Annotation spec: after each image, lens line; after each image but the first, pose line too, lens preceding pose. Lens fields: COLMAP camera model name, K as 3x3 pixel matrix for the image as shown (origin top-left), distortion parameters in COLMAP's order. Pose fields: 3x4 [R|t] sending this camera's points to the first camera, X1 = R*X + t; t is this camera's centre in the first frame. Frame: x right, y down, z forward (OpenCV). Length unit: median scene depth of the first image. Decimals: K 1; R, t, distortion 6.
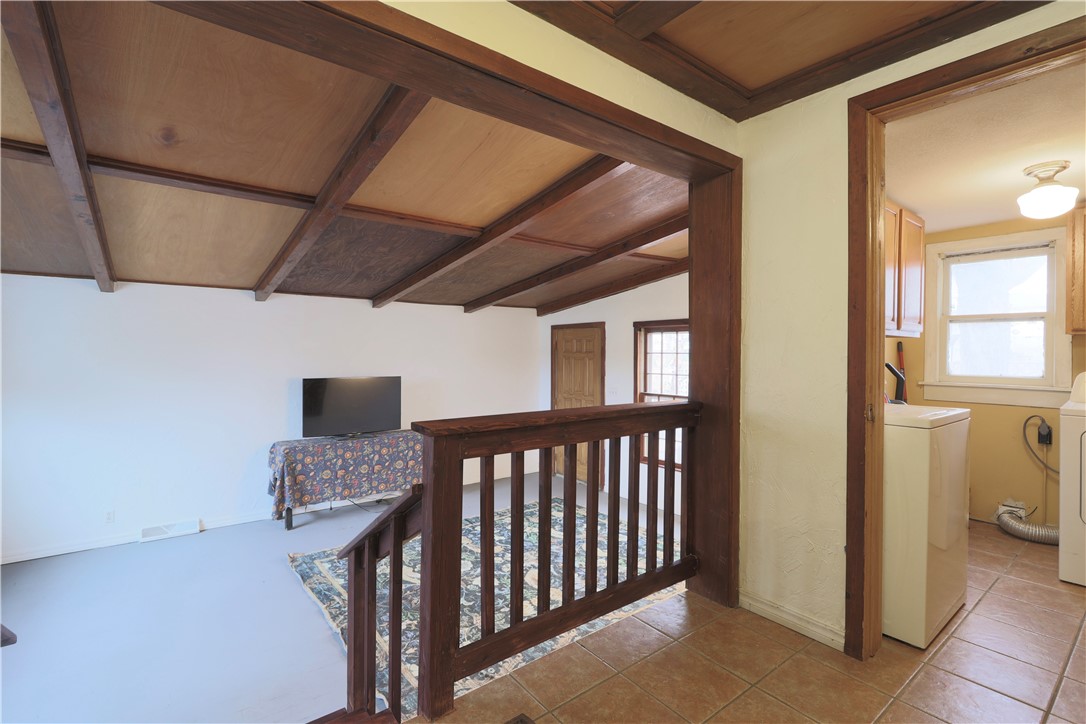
lens RADIAL K [[497.5, 0, 542.0], [0, 497.5, 356.1], [0, 0, 1]] dist [-0.016371, -0.000425]
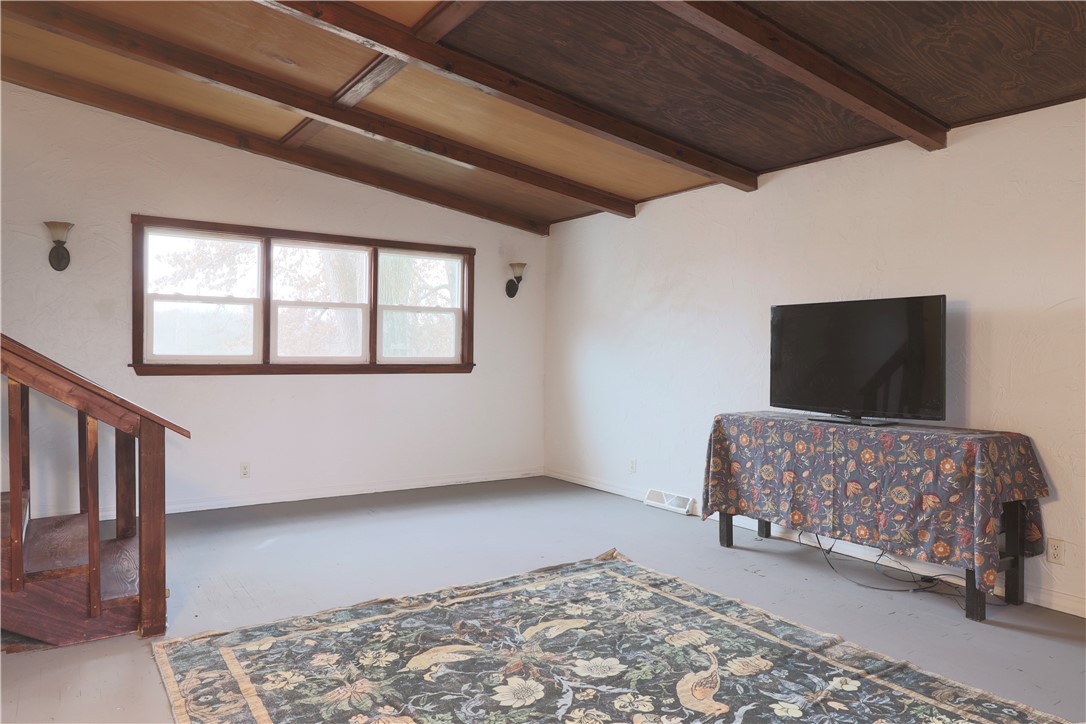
lens RADIAL K [[720.1, 0, 512.2], [0, 720.1, 357.6], [0, 0, 1]] dist [-0.020709, 0.004214]
pose [[-0.104685, 0.000318, -0.994505, 0.398680], [-0.014156, 0.999898, 0.001810, 0.109088], [0.994405, 0.014267, -0.104670, 0.780632]]
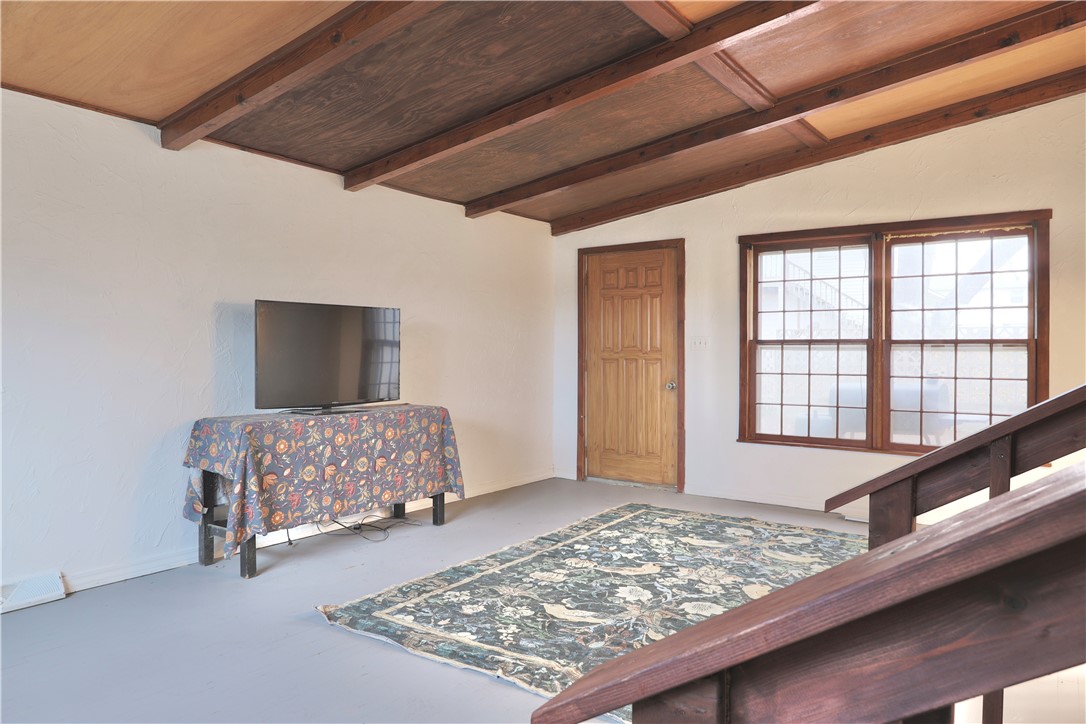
lens RADIAL K [[720.1, 0, 545.2], [0, 720.1, 357.5], [0, 0, 1]] dist [-0.020709, 0.004214]
pose [[0.958385, -0.004933, 0.285436, -0.403300], [0.004877, 0.999988, 0.000906, 0.108828], [-0.285437, 0.000524, 0.958397, 0.158318]]
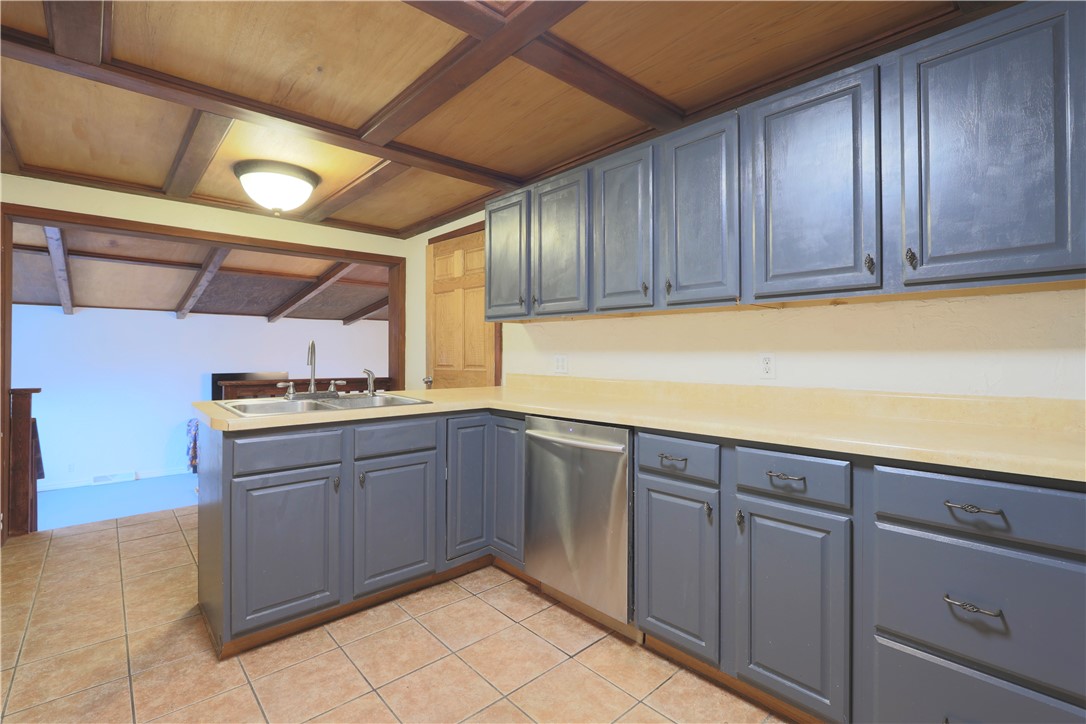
lens RADIAL K [[497.5, 0, 541.7], [0, 497.5, 355.6], [0, 0, 1]] dist [-0.016371, -0.000425]
pose [[0.997363, -0.005526, 0.072370, 0.362300], [0.006106, 0.999951, -0.007792, 0.011996], [-0.072324, 0.008213, 0.997347, -0.486712]]
